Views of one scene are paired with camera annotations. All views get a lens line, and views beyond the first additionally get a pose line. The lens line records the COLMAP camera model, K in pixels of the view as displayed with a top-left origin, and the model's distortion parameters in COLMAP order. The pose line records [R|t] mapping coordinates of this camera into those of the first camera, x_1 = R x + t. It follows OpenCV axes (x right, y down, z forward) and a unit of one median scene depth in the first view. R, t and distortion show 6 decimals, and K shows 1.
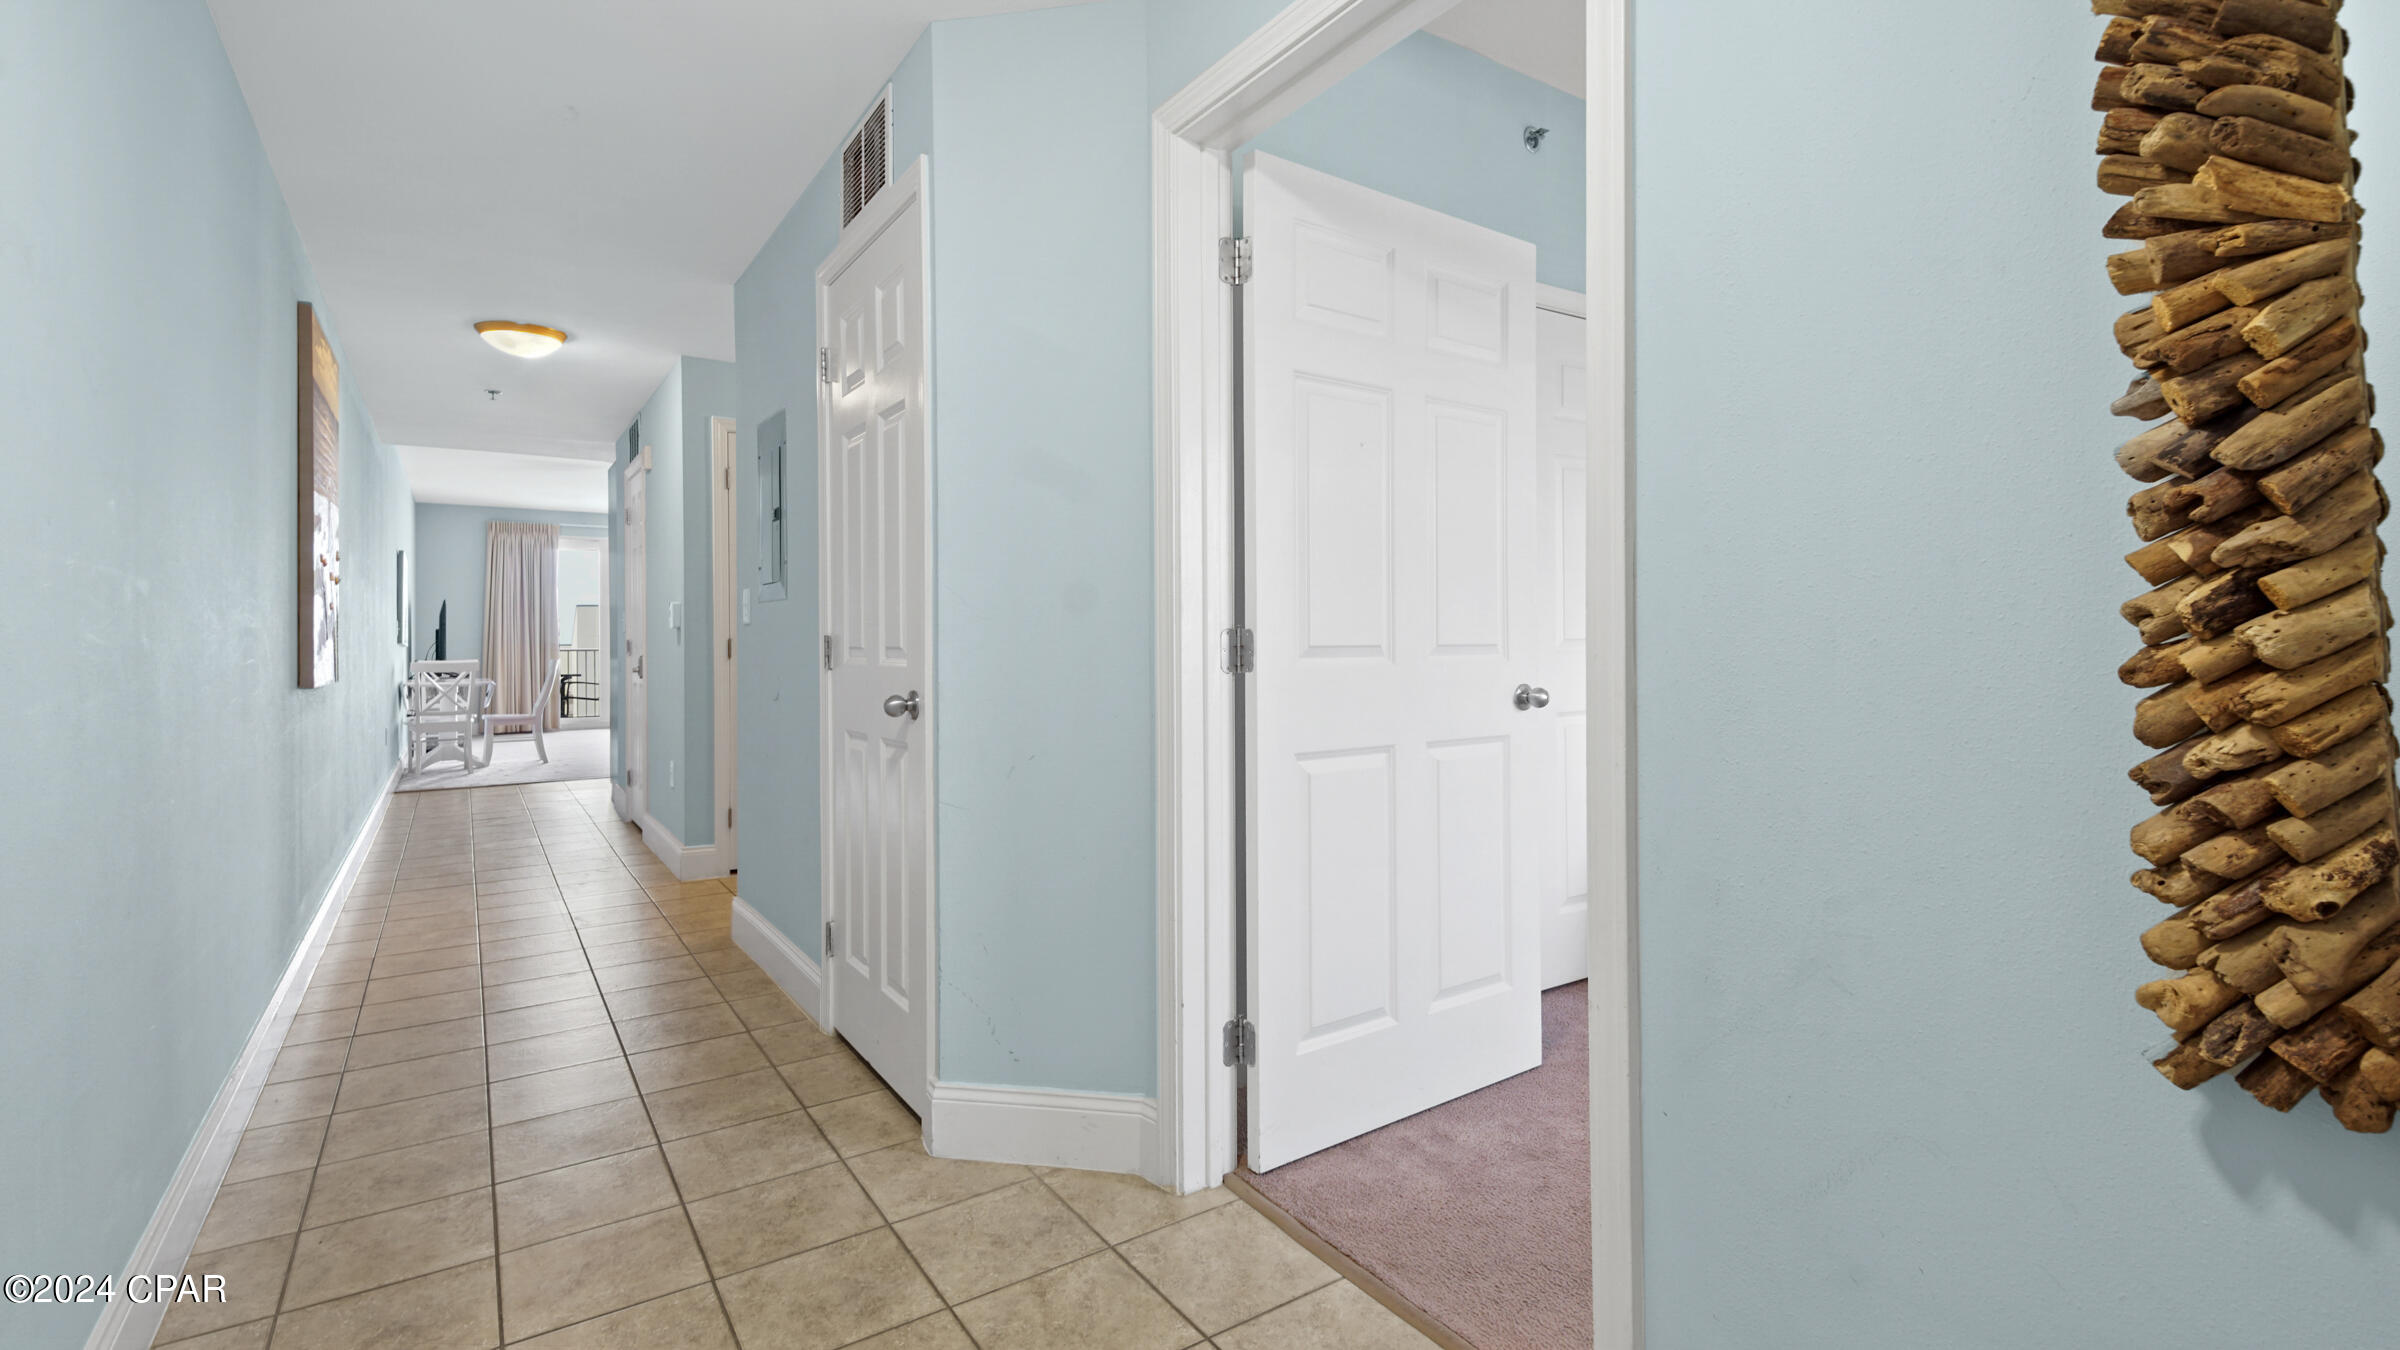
lens RADIAL K [[1083.0, 0, 1196.3], [0, 1083.0, 657.7], [0, 0, 1]] dist [0.030224, -0.017650]
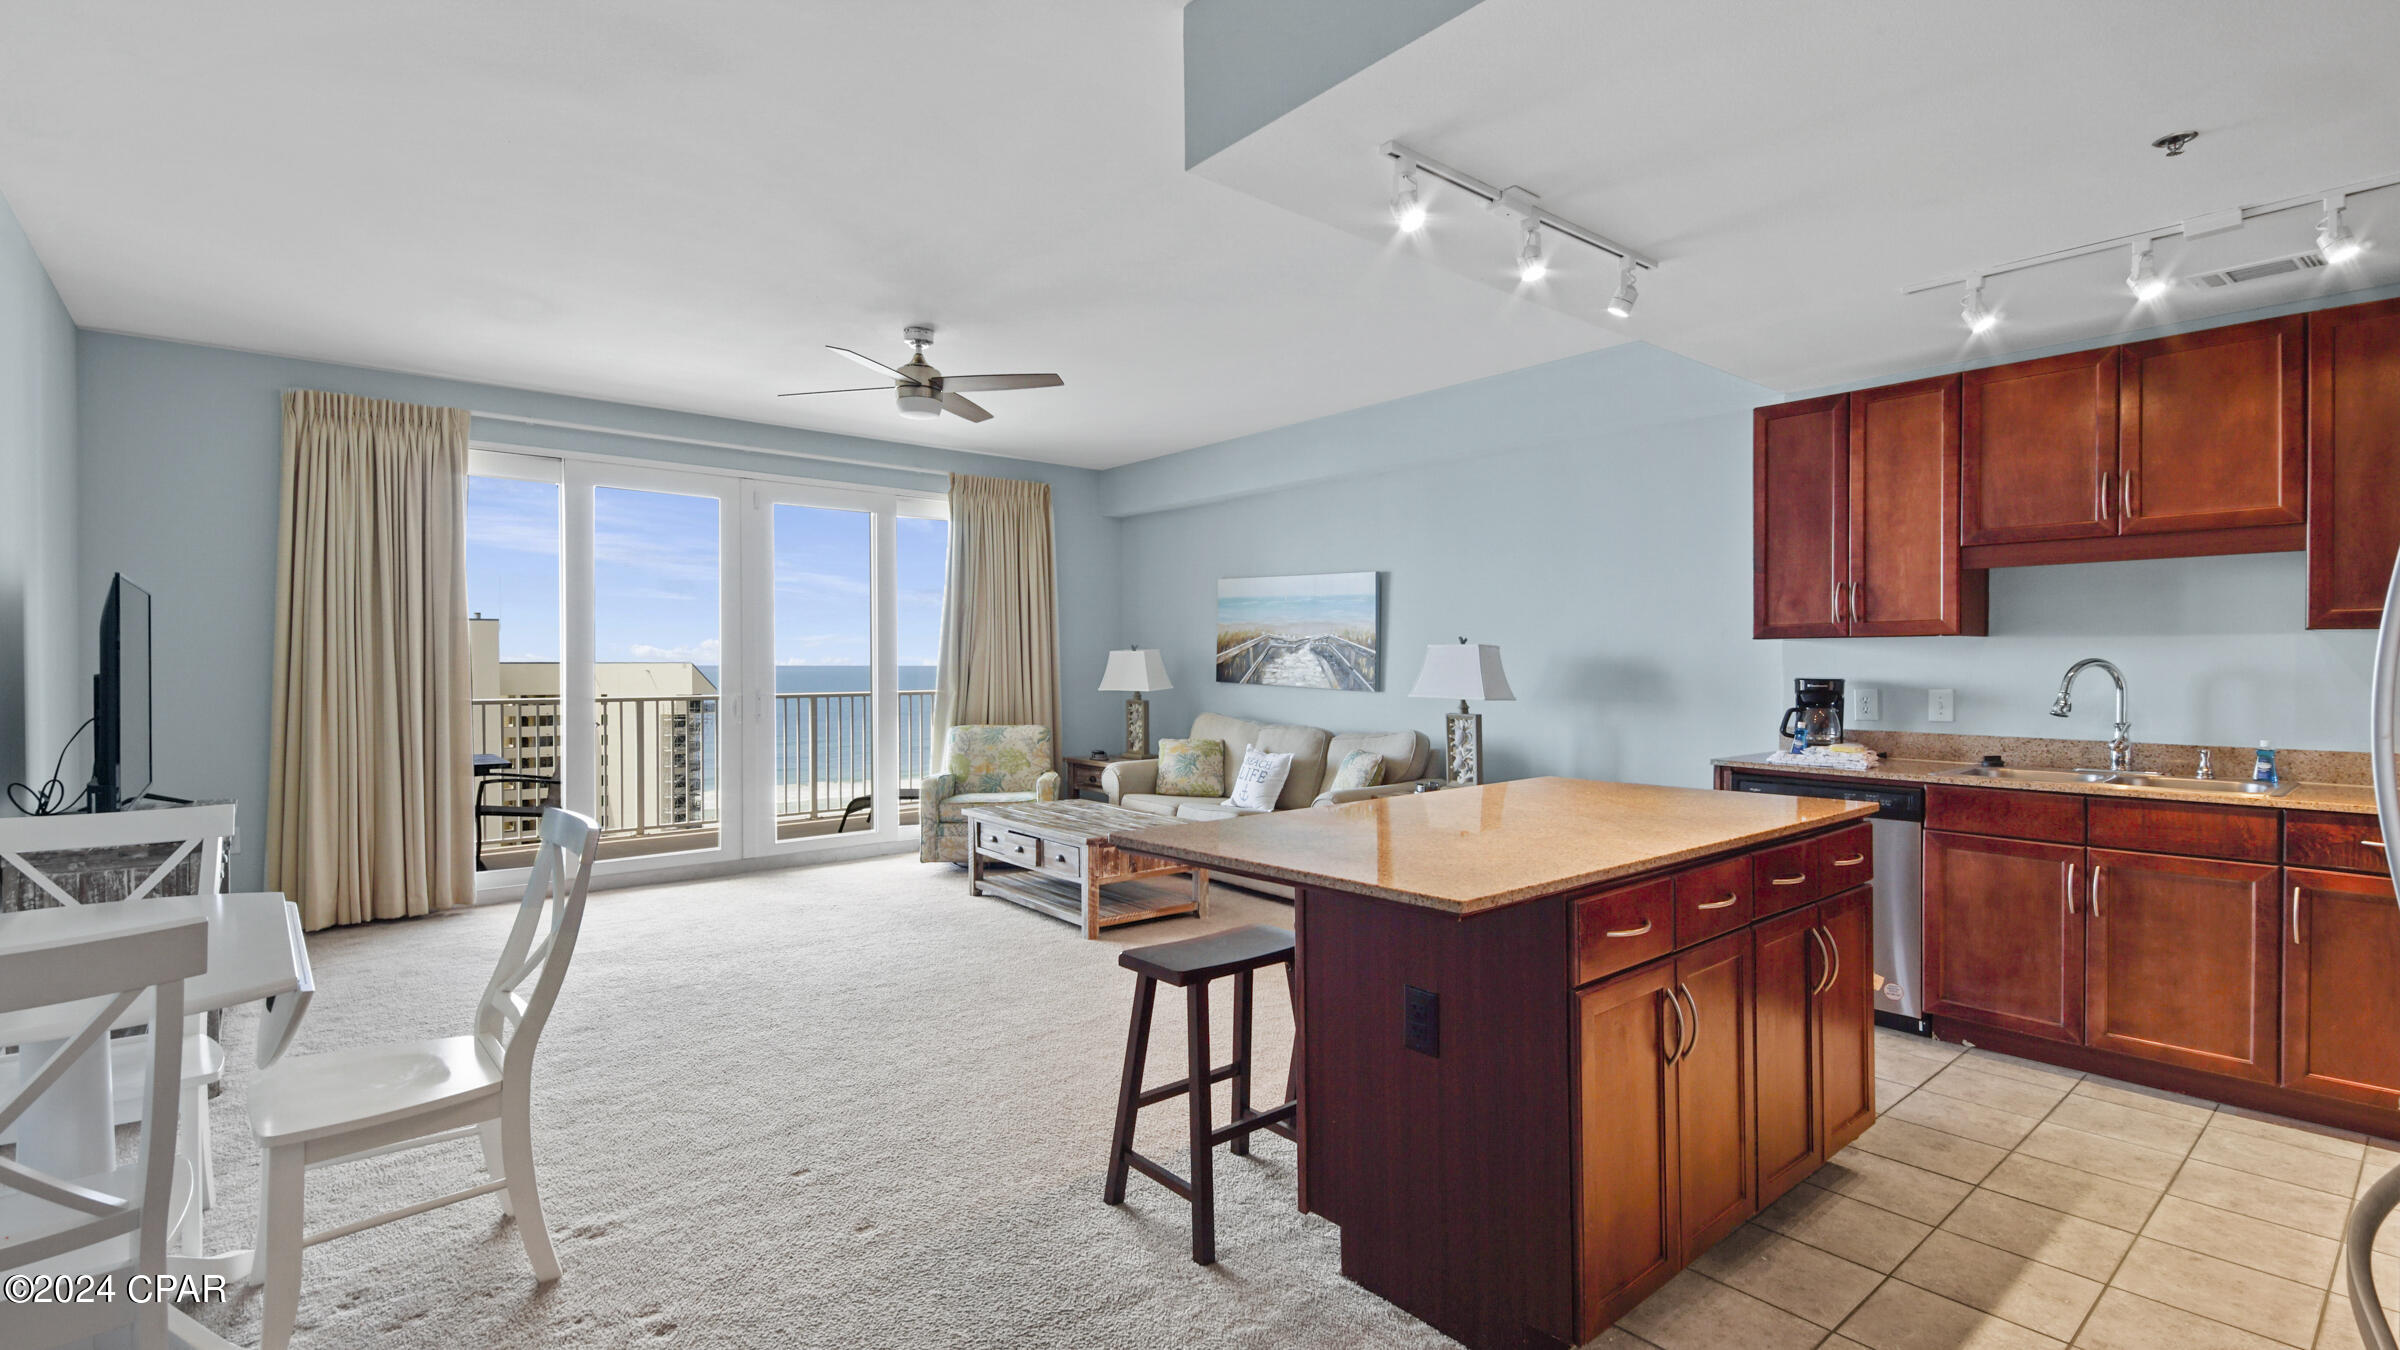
lens RADIAL K [[1083.0, 0, 1183.9], [0, 1083.0, 679.9], [0, 0, 1]] dist [0.030224, -0.017650]
pose [[0.995365, -0.003563, 0.096106, -0.363006], [0.002479, 0.999932, 0.011394, -0.025124], [-0.096140, -0.011103, 0.995306, 0.573752]]
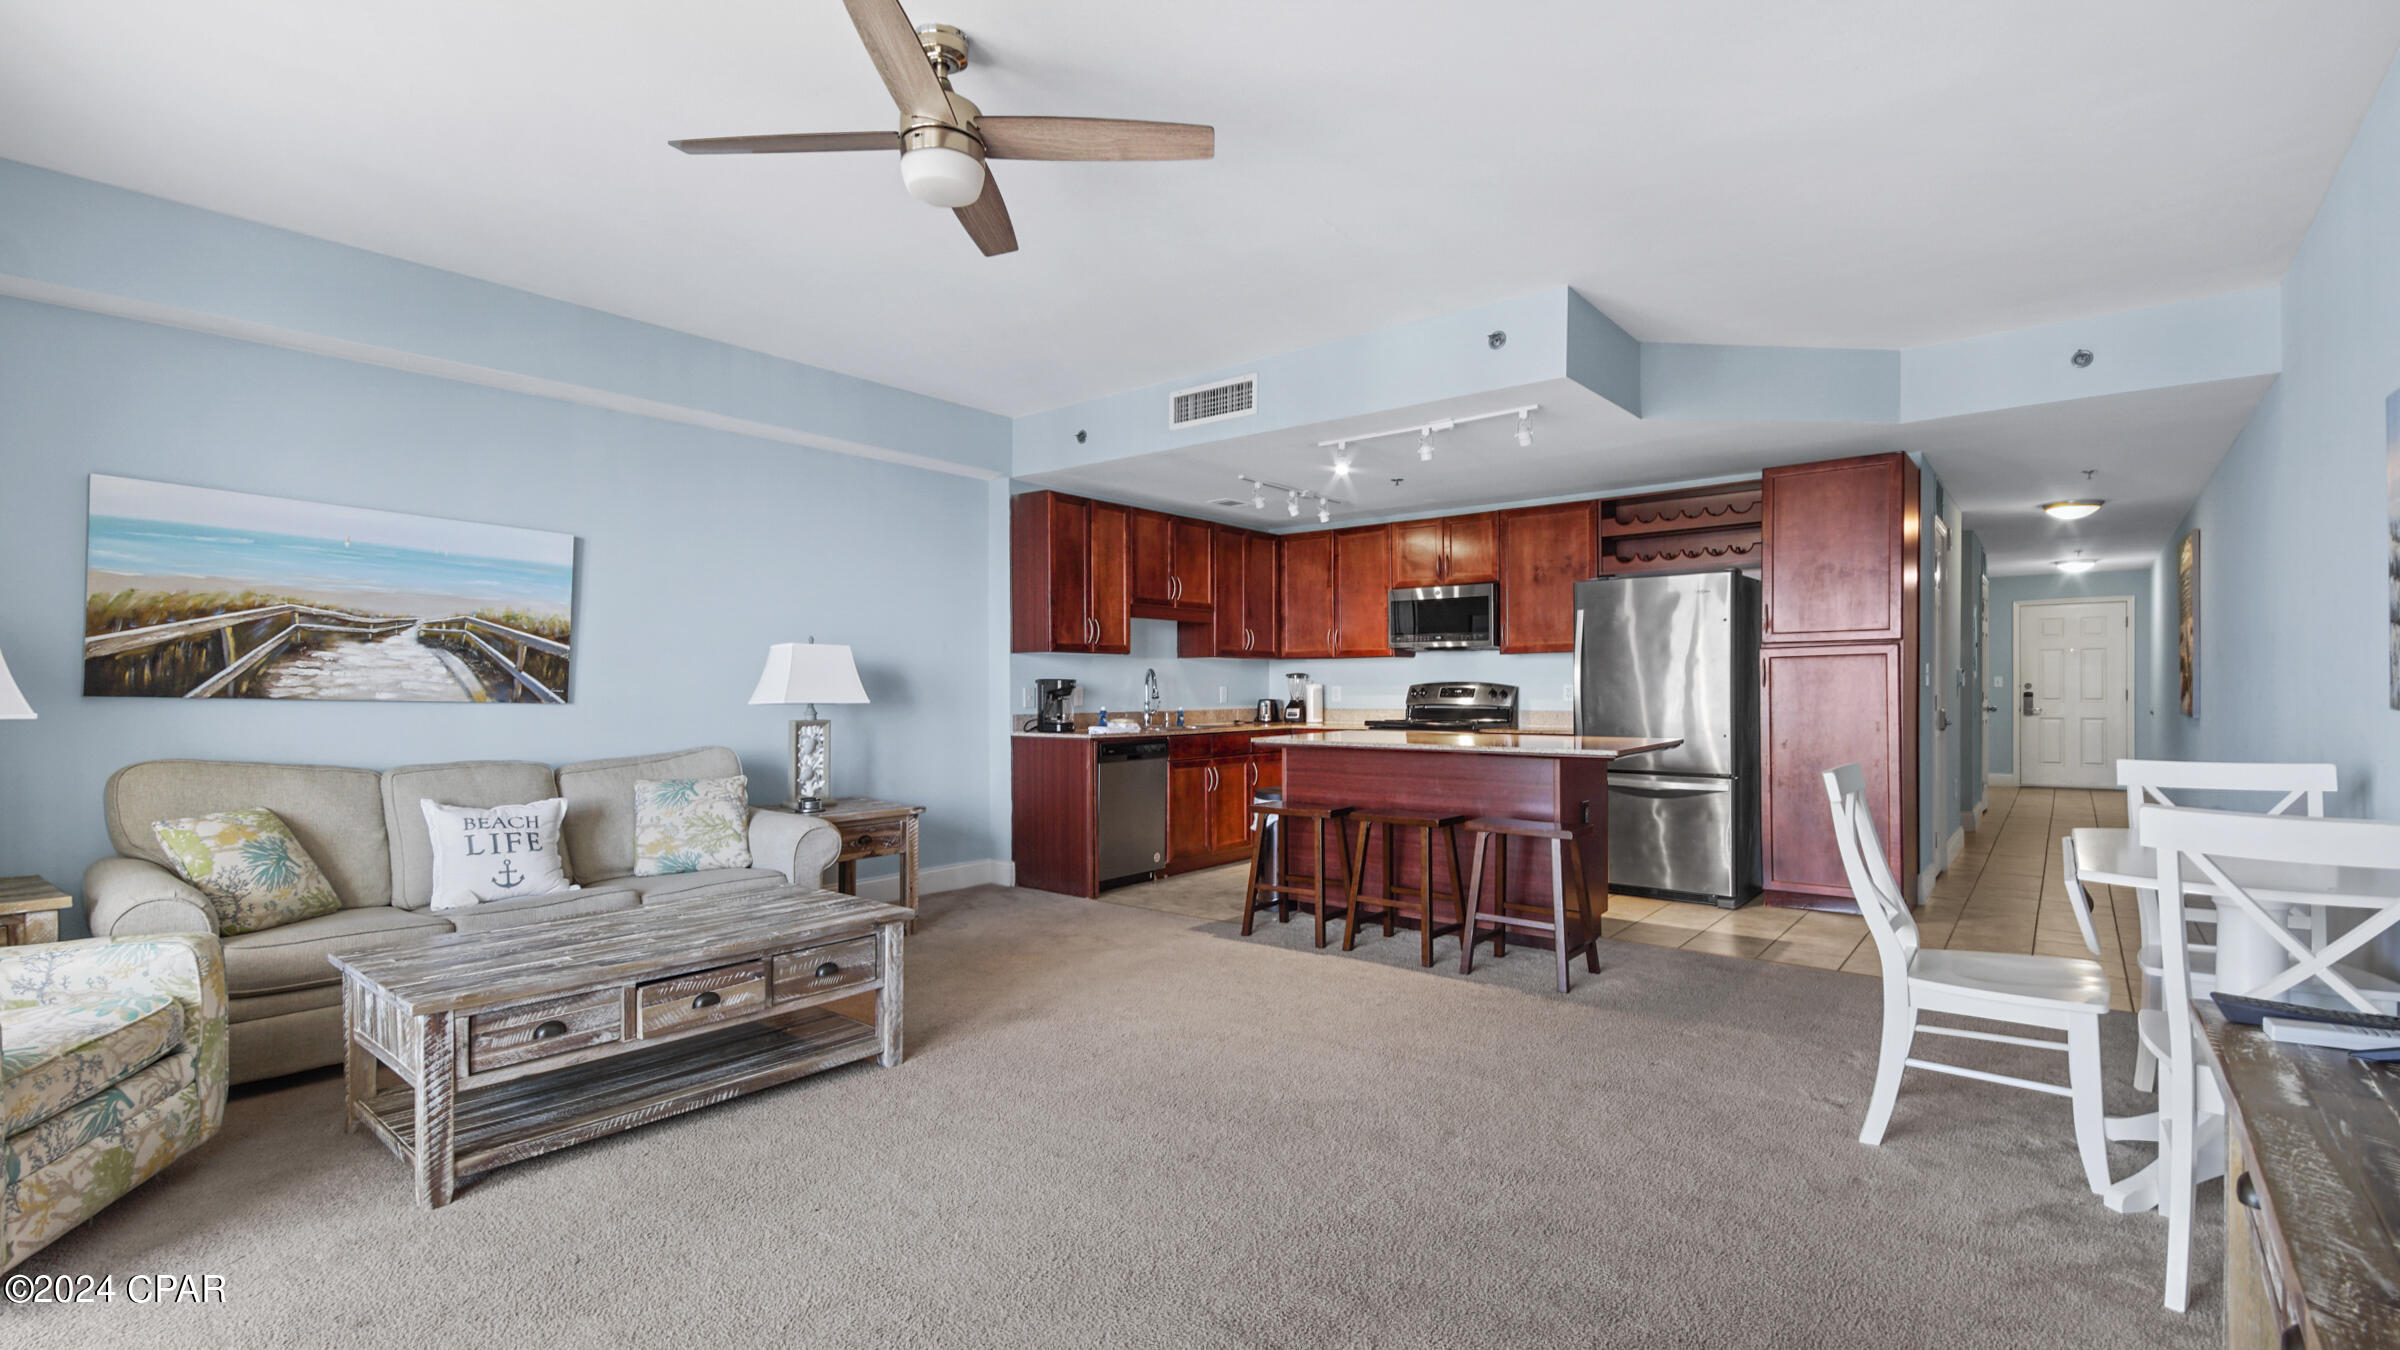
lens RADIAL K [[1083.0, 0, 1214.1], [0, 1083.0, 693.1], [0, 0, 1]] dist [0.030224, -0.017650]
pose [[-0.305060, -0.006375, 0.952312, -0.625875], [0.005805, 0.999947, 0.008554, -0.019074], [-0.952315, 0.008138, -0.305007, 0.960202]]
